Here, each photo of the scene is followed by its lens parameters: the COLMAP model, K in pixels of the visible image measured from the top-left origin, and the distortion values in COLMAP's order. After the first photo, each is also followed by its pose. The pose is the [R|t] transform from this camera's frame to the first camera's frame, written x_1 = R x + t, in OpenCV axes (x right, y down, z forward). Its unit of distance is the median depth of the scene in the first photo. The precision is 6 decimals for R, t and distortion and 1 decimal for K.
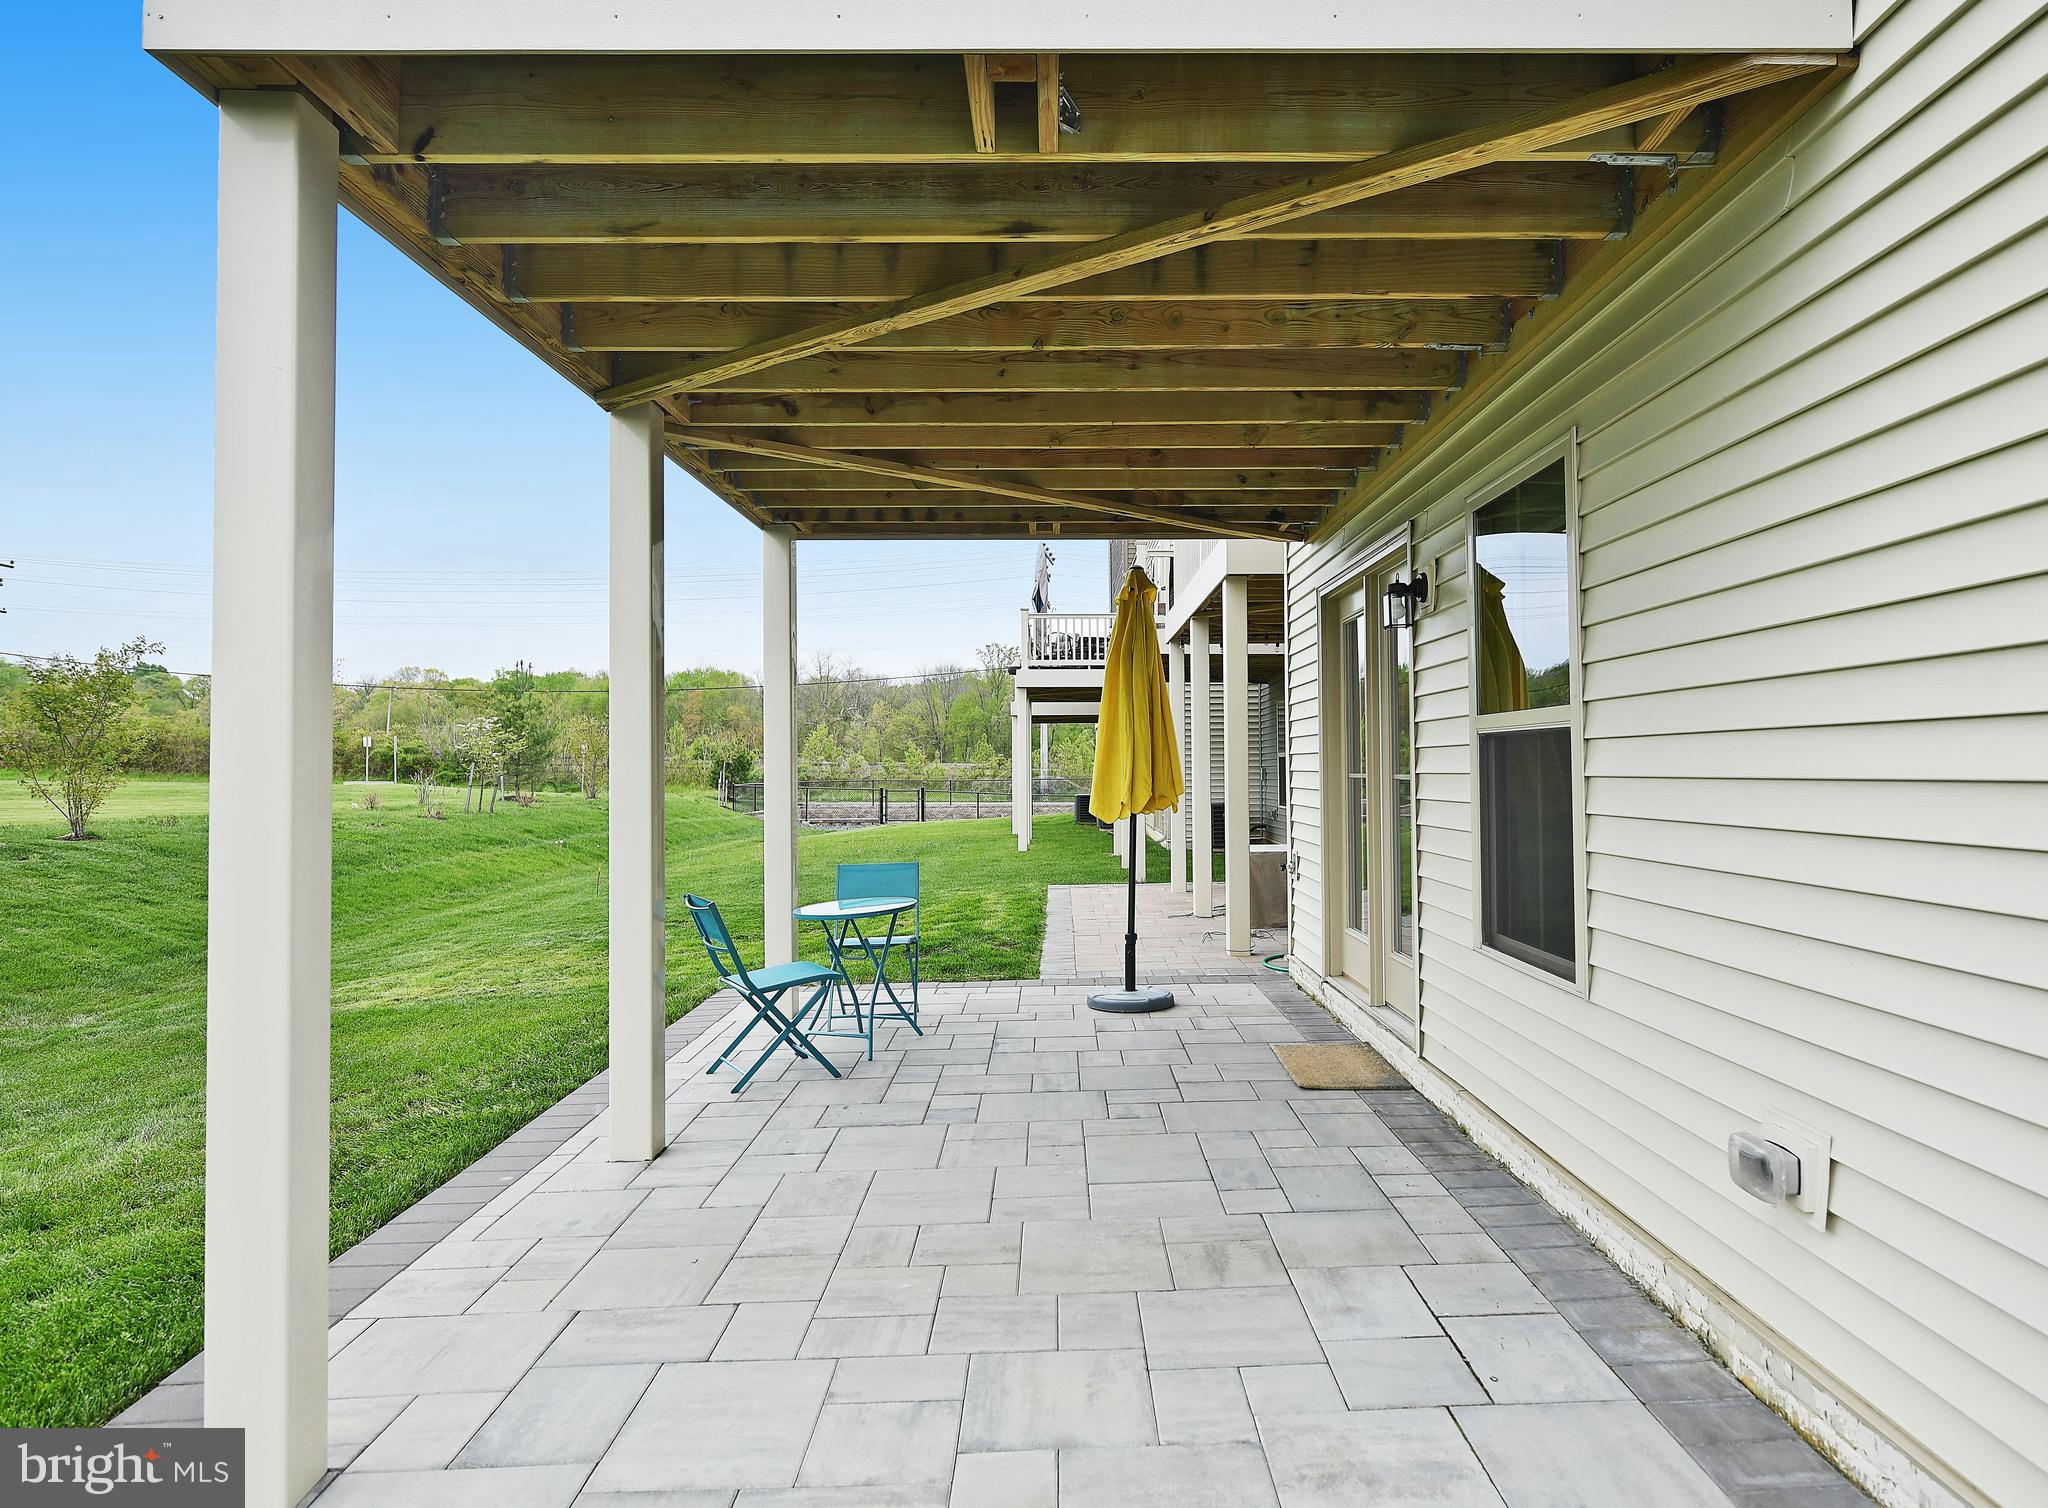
lens RADIAL K [[1205.5, 0, 1036.0], [0, 1205.5, 738.6], [0, 0, 1]] dist [-0.014759, 0.002054]
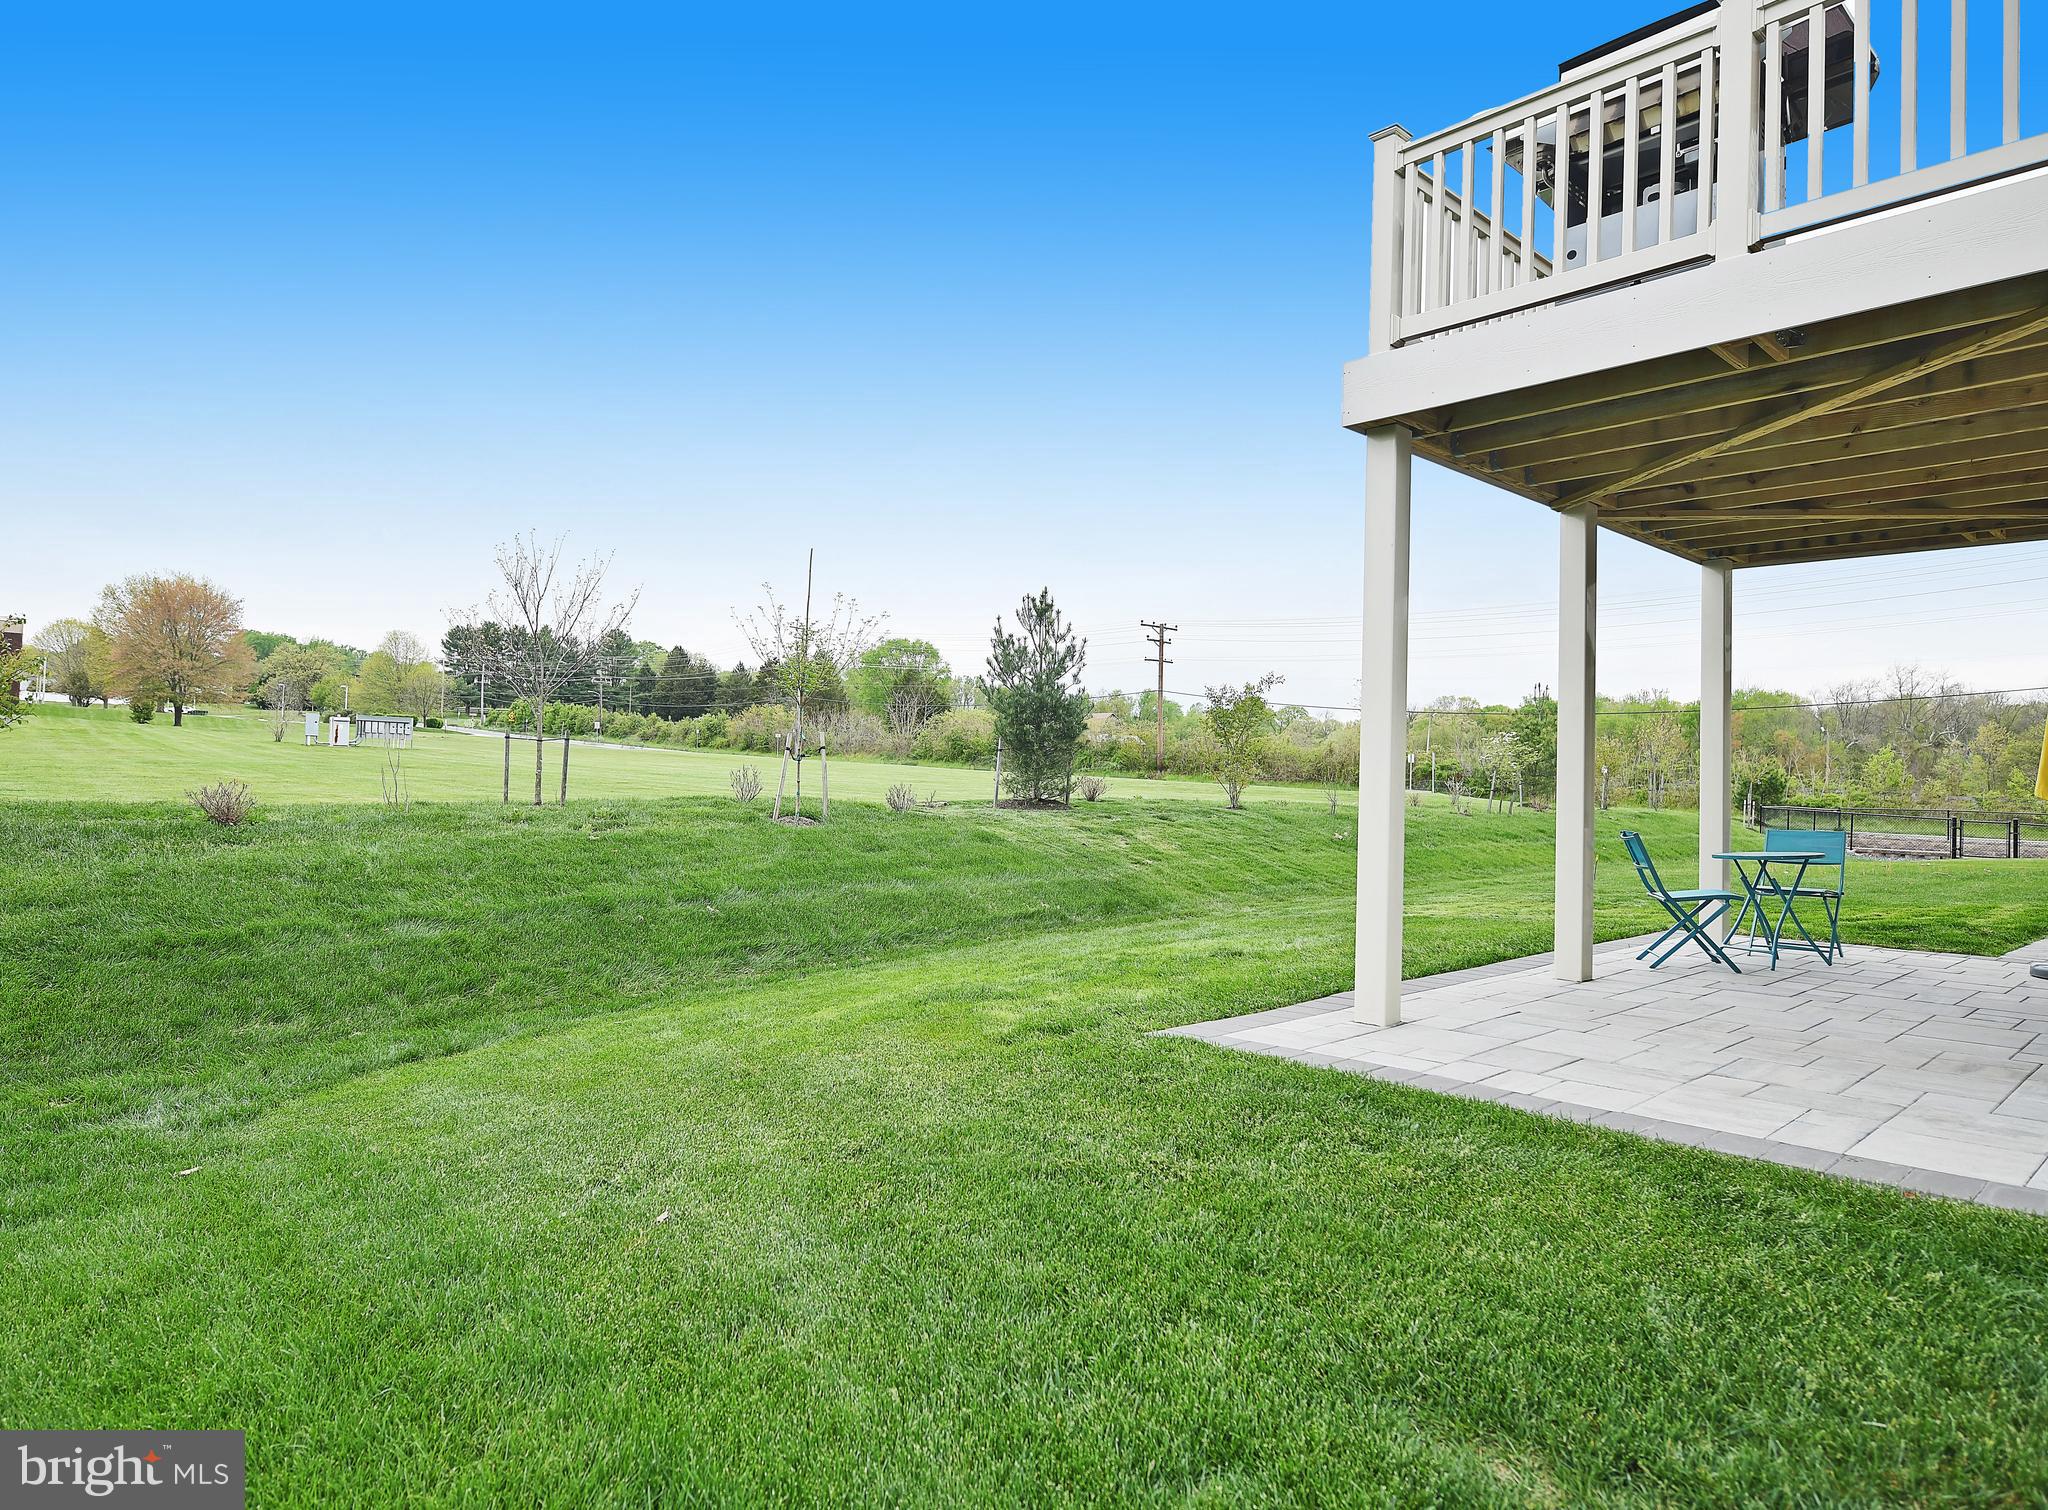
lens RADIAL K [[1187.6, 0, 1019.7], [0, 1187.6, 744.5], [0, 0, 1]] dist [-0.018222, -0.000734]
pose [[0.677755, 0.002439, -0.735283, 0.209513], [-0.015405, 0.999822, -0.010883, 0.043281], [0.735126, 0.018703, 0.677672, -0.392569]]
